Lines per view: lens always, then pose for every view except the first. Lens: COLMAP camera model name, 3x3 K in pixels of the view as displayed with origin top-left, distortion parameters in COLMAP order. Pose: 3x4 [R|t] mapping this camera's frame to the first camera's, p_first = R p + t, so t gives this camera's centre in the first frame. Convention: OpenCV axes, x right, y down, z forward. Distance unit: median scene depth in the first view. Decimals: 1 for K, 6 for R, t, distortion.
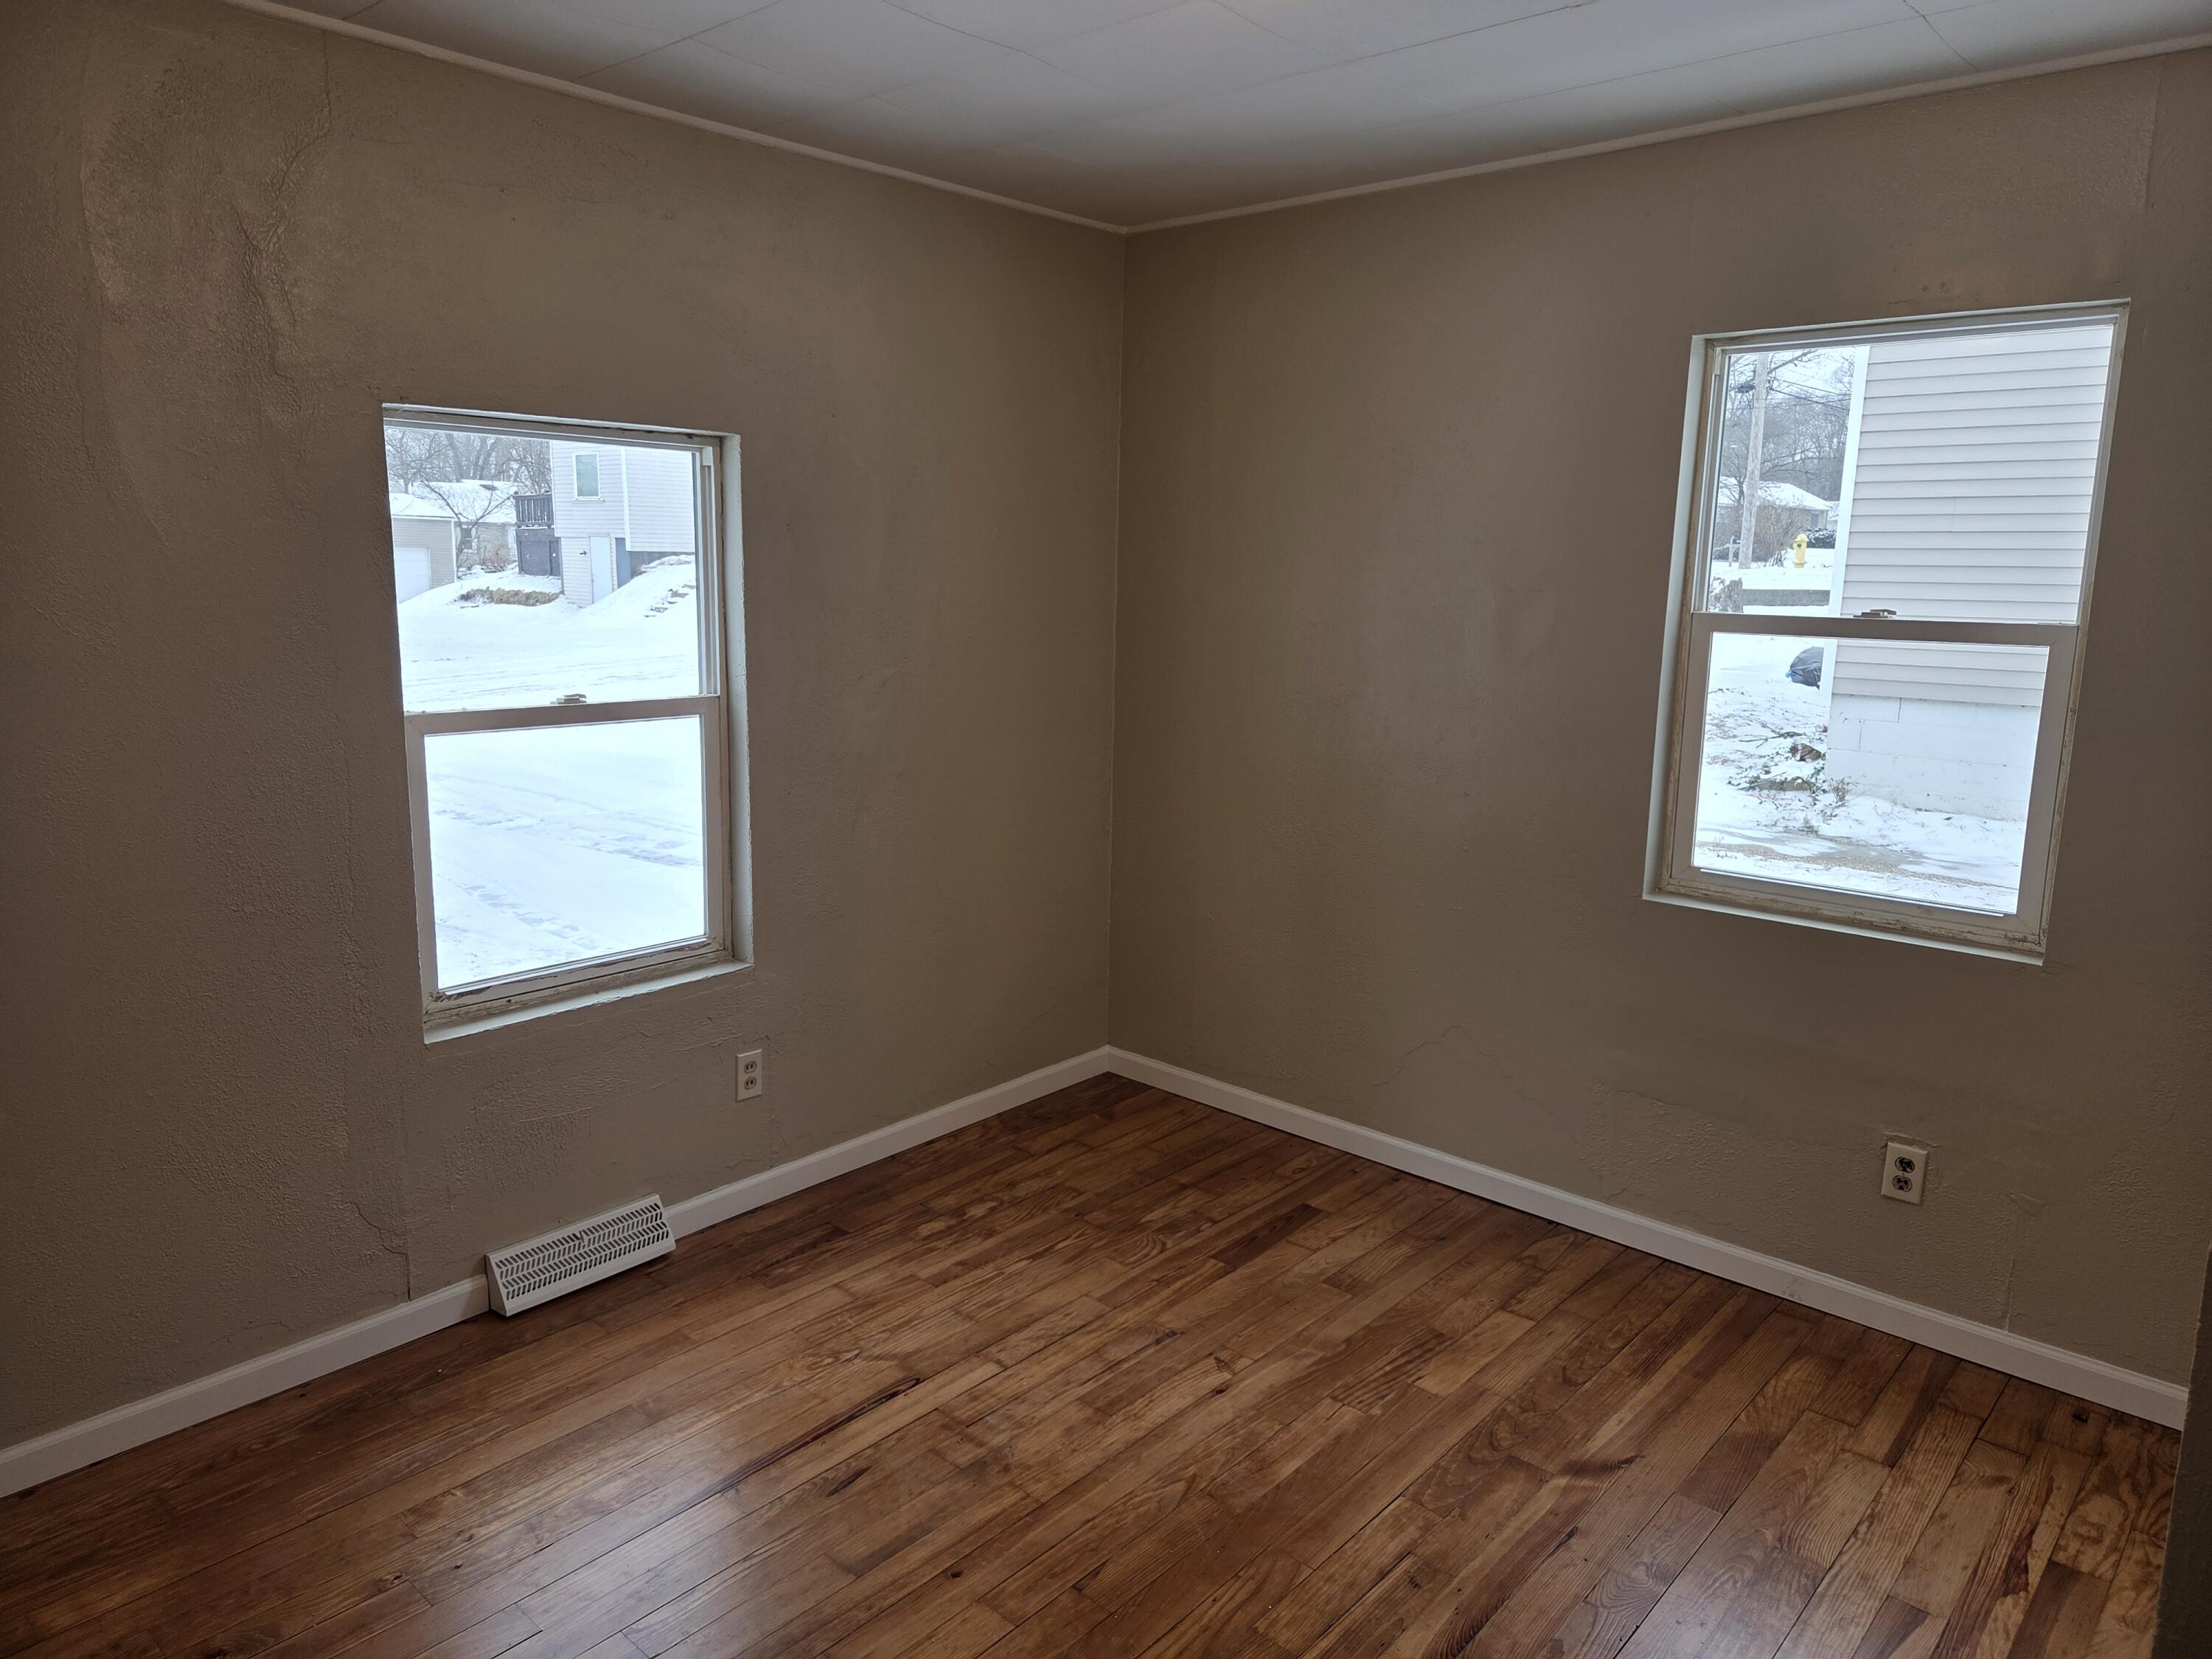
lens RADIAL K [[1472.5, 0, 1108.1], [0, 1472.5, 822.2], [0, 0, 1]] dist [0.090818, -0.070550]
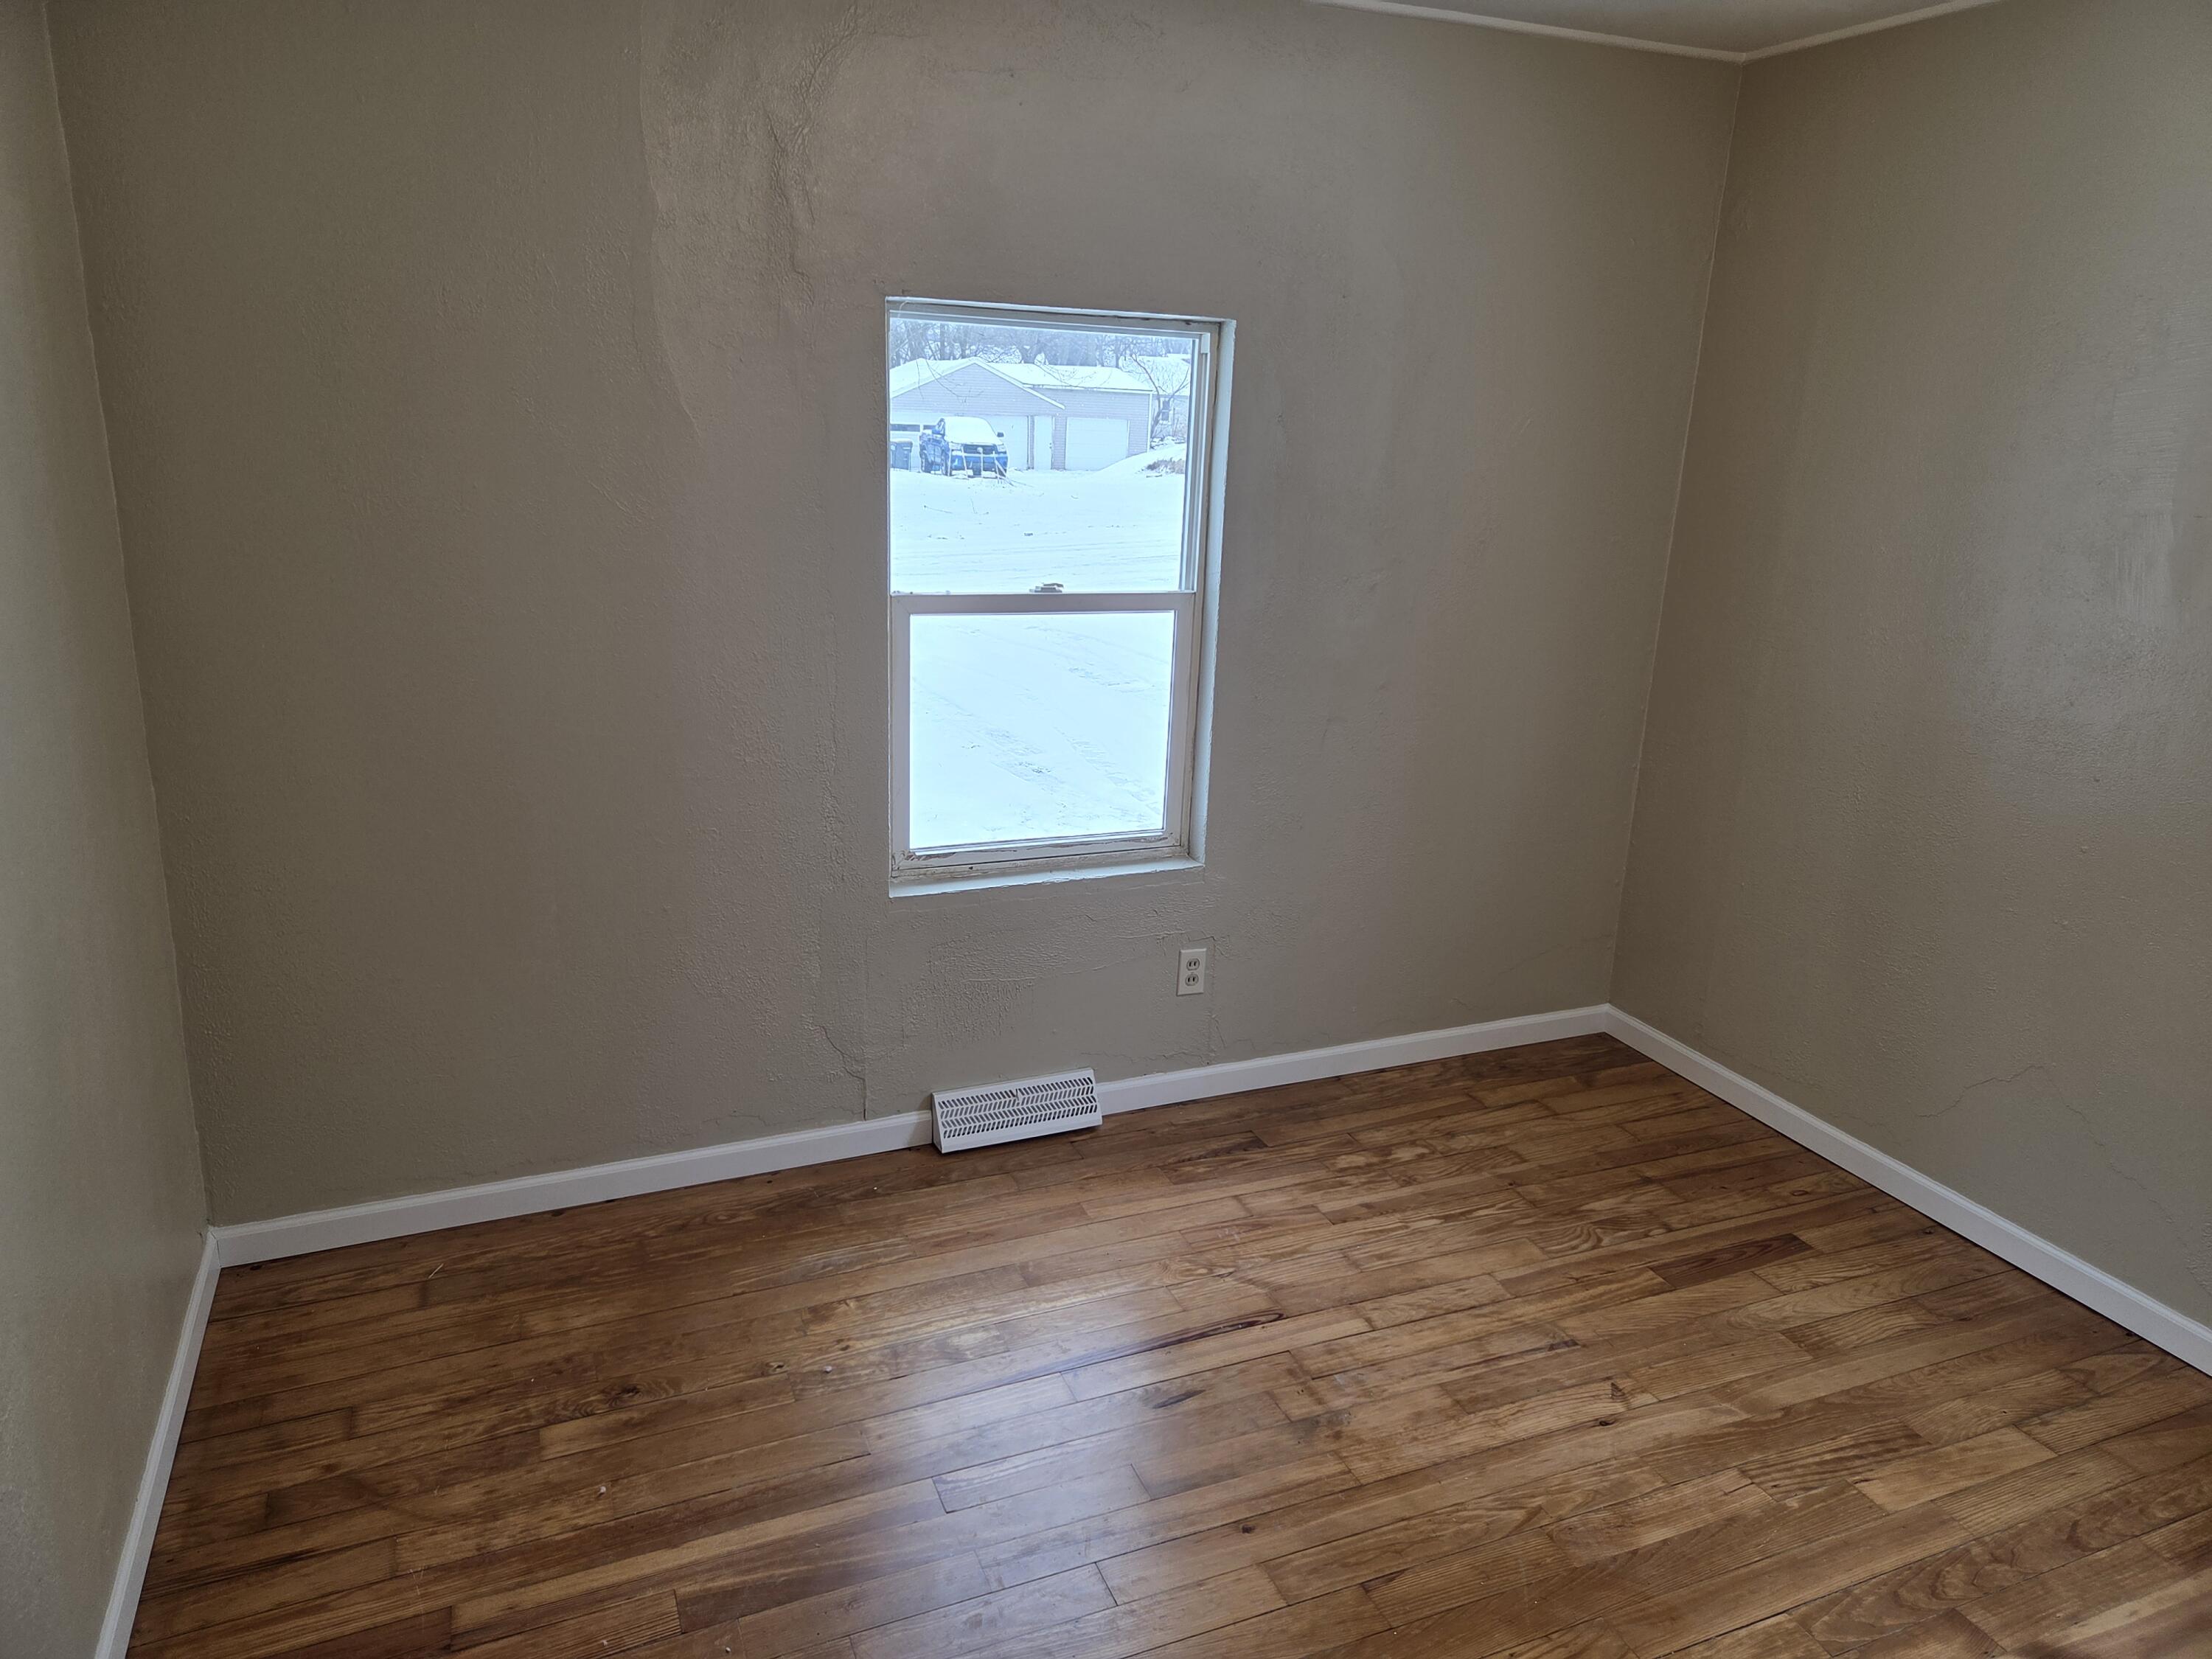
lens RADIAL K [[1472.5, 0, 1108.1], [0, 1472.5, 822.2], [0, 0, 1]] dist [0.090818, -0.070550]
pose [[0.906619, 0.131536, -0.400924, 0.108810], [-0.099231, 0.989986, 0.100403, -0.029061], [0.410115, -0.051243, 0.910593, 0.079318]]
